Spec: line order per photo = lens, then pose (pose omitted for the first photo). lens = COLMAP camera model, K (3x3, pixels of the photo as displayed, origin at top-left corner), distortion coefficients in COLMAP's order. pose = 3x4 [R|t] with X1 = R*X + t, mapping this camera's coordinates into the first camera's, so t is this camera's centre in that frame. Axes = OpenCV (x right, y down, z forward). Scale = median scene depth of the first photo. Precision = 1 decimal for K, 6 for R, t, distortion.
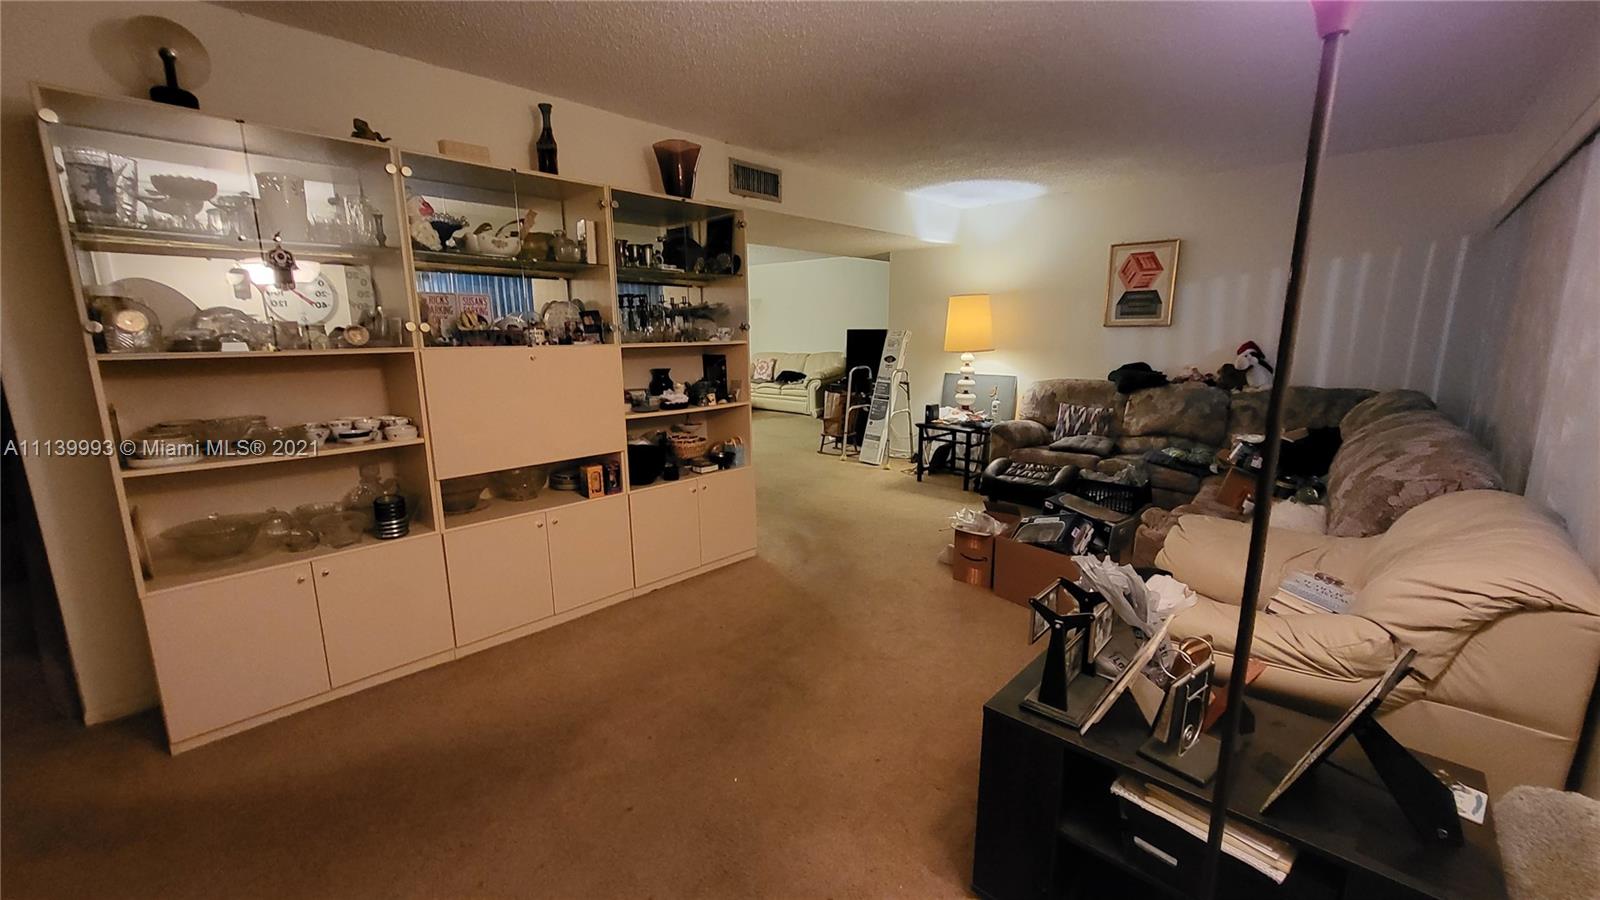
lens RADIAL K [[636.3, 0, 798.8], [0, 636.3, 453.7], [0, 0, 1]] dist [0.002024, -0.000830]
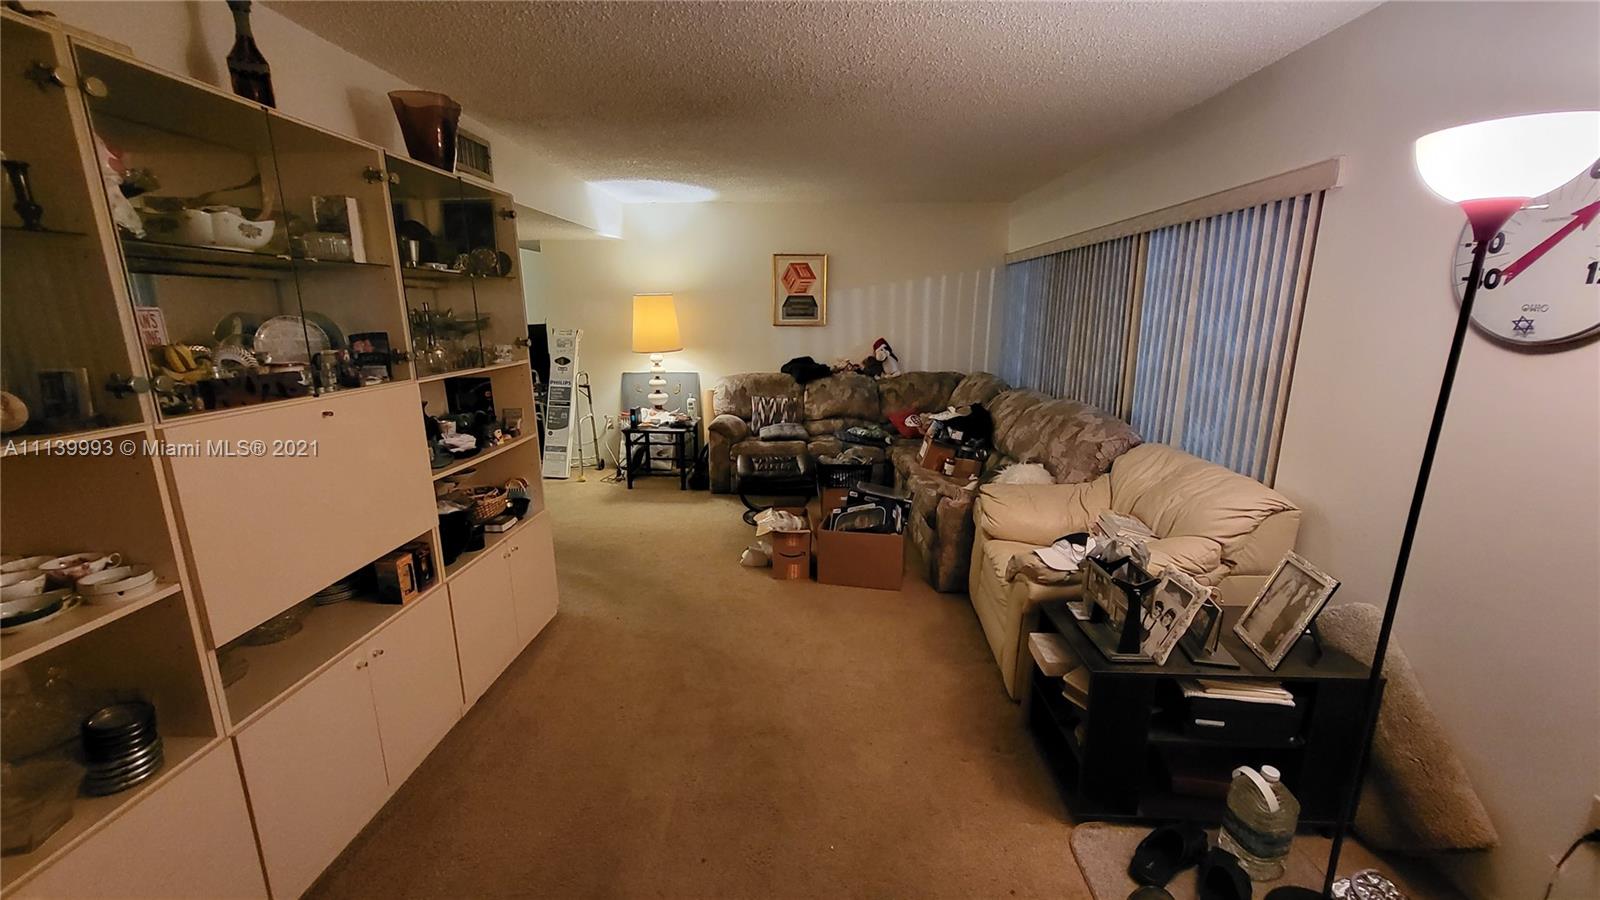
lens RADIAL K [[636.3, 0, 798.8], [0, 636.3, 453.7], [0, 0, 1]] dist [0.002024, -0.000830]
pose [[0.758408, -0.138916, 0.636804, -0.269072], [0.120410, 0.990068, 0.072574, -0.057809], [-0.640561, 0.021637, 0.767602, 0.120762]]
